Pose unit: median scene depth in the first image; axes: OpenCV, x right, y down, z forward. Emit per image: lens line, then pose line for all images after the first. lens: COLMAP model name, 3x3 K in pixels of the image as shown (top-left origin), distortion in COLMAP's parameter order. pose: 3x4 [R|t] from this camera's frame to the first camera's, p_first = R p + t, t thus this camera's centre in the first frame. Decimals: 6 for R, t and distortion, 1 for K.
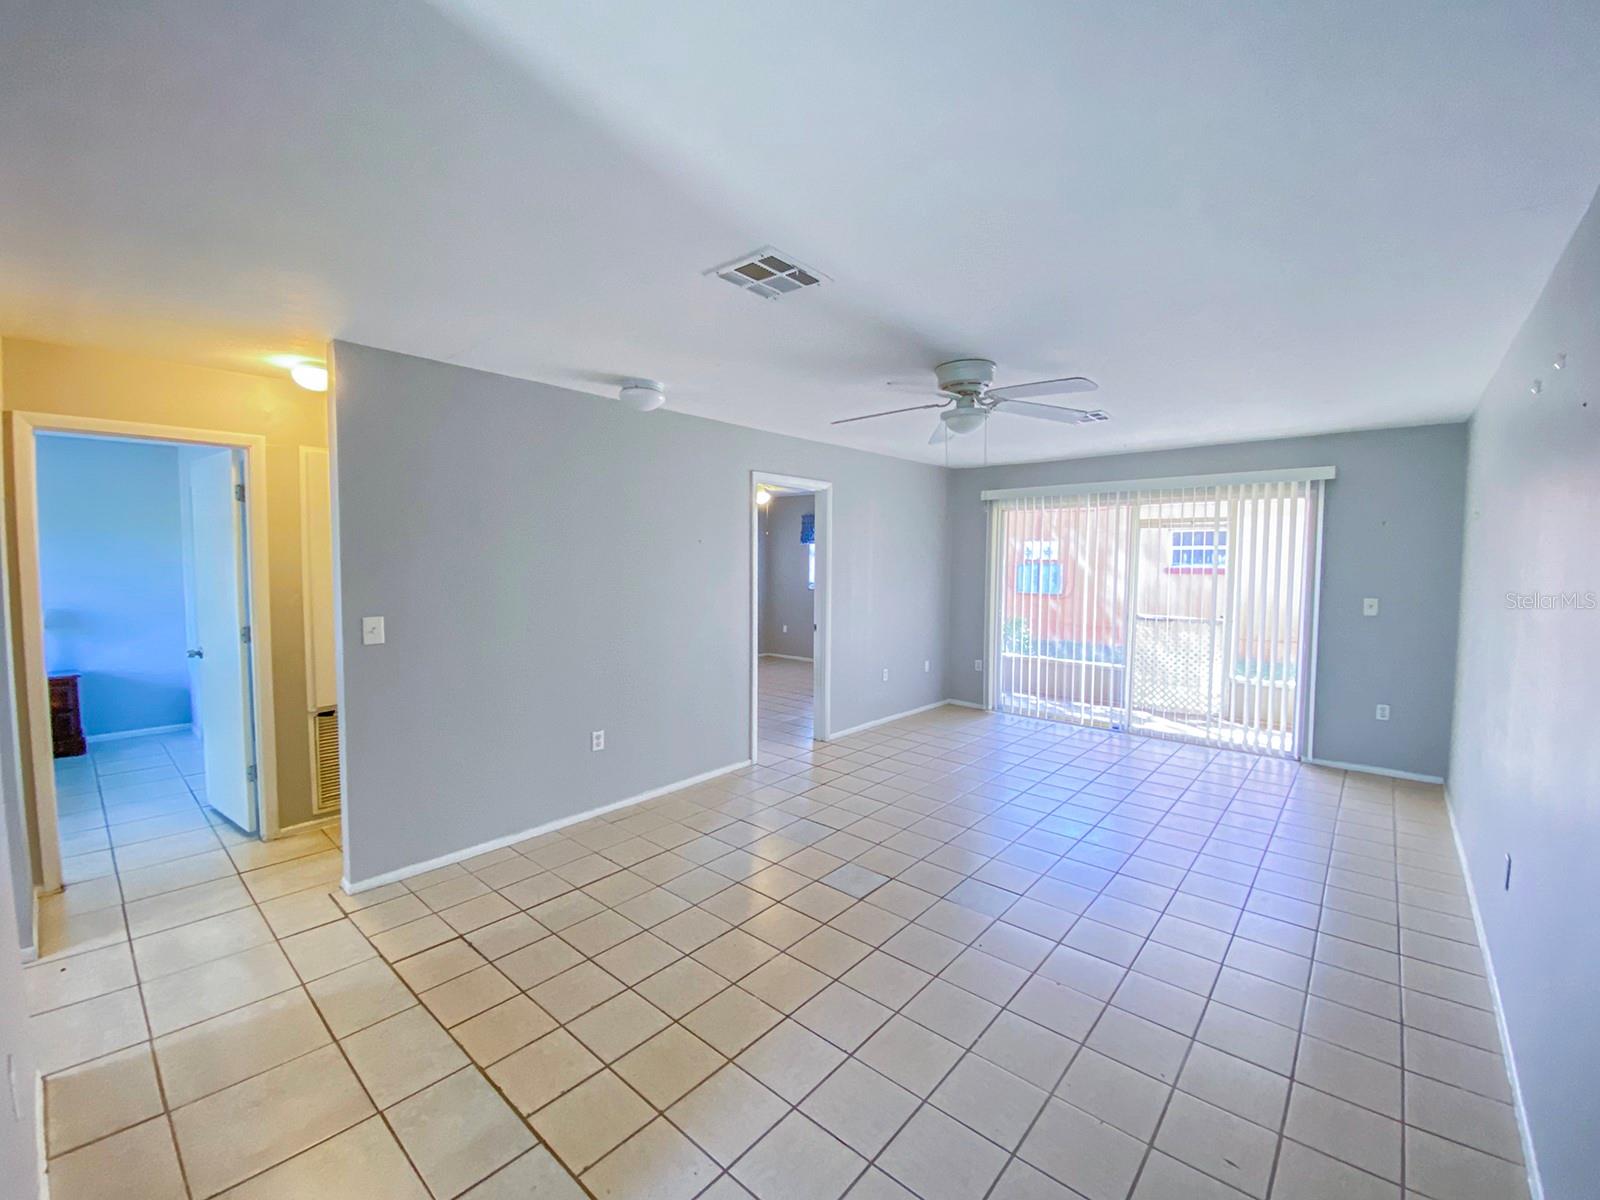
lens RADIAL K [[665.3, 0, 798.4], [0, 665.3, 591.0], [0, 0, 1]] dist [0.023041, -0.020135]
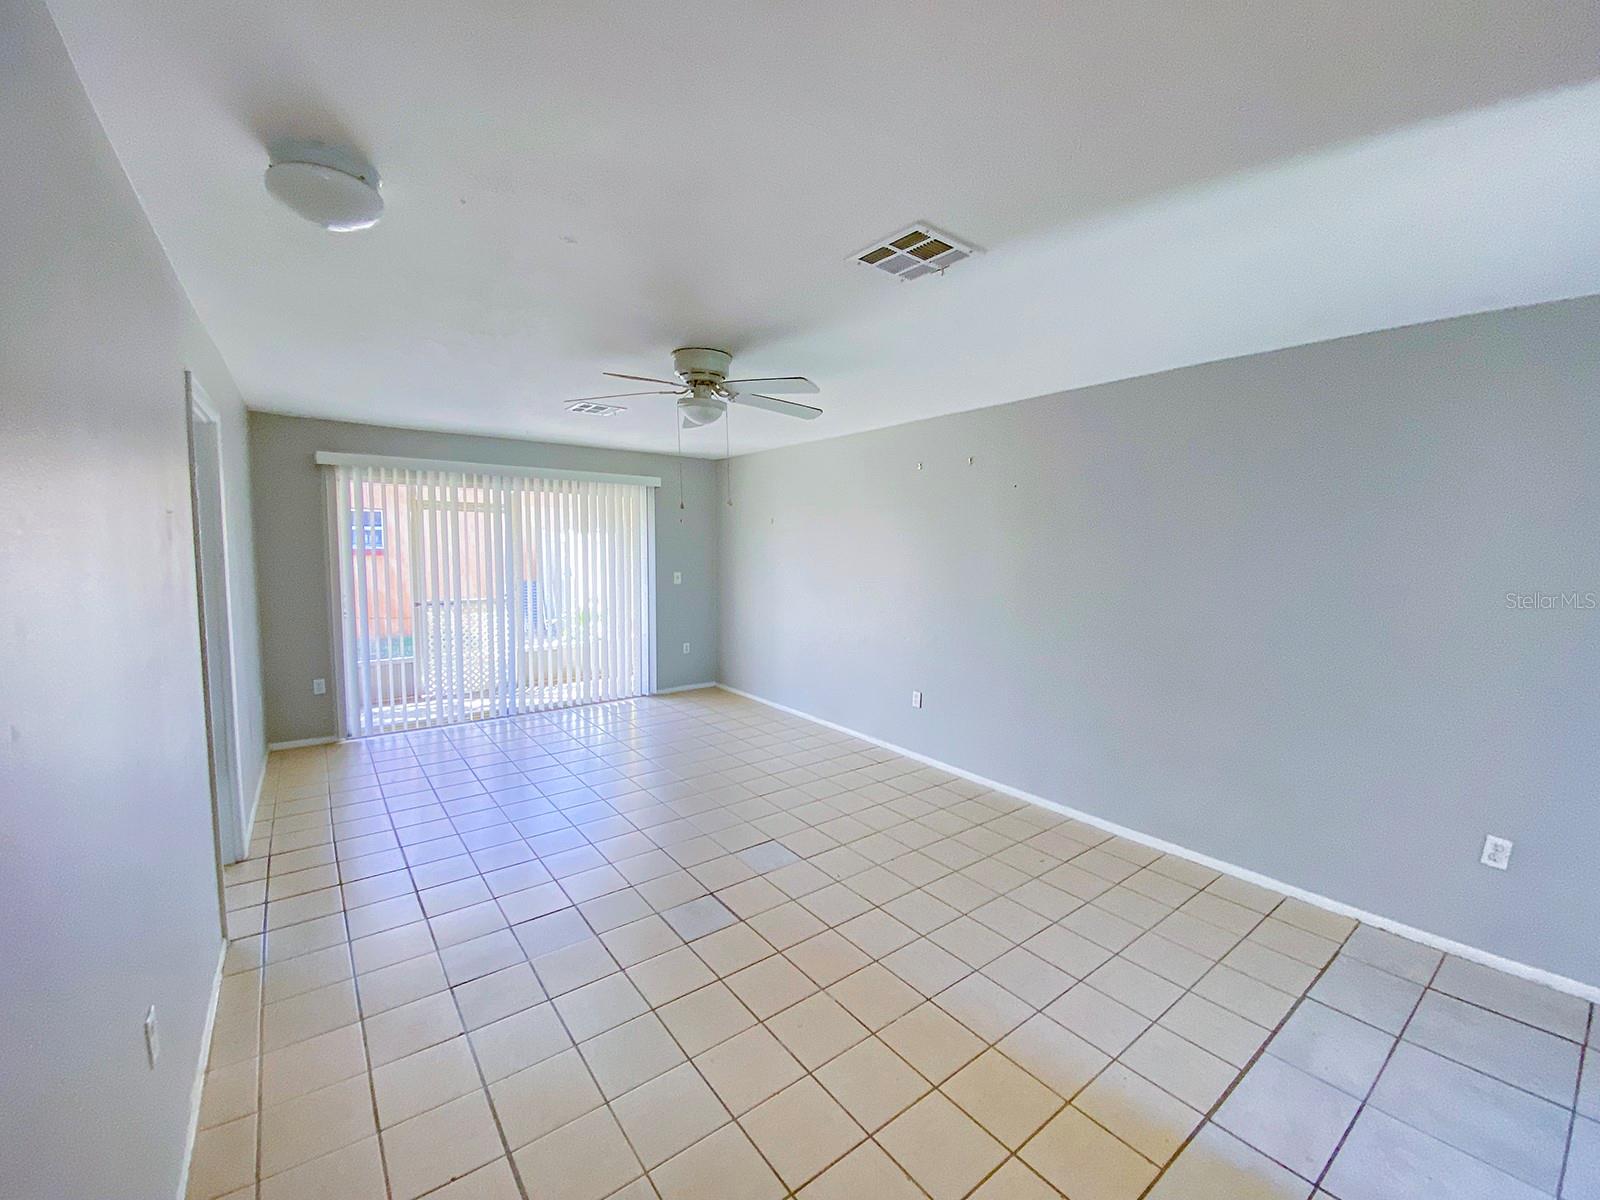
lens RADIAL K [[652.0, 0, 800.0], [0, 652.0, 600.0], [0, 0, 1]] dist [0.024074, -0.022668]
pose [[0.187257, -0.082658, 0.978827, -0.391833], [0.039269, 0.996287, 0.076620, -0.021404], [-0.981526, 0.024090, 0.189808, 0.376737]]
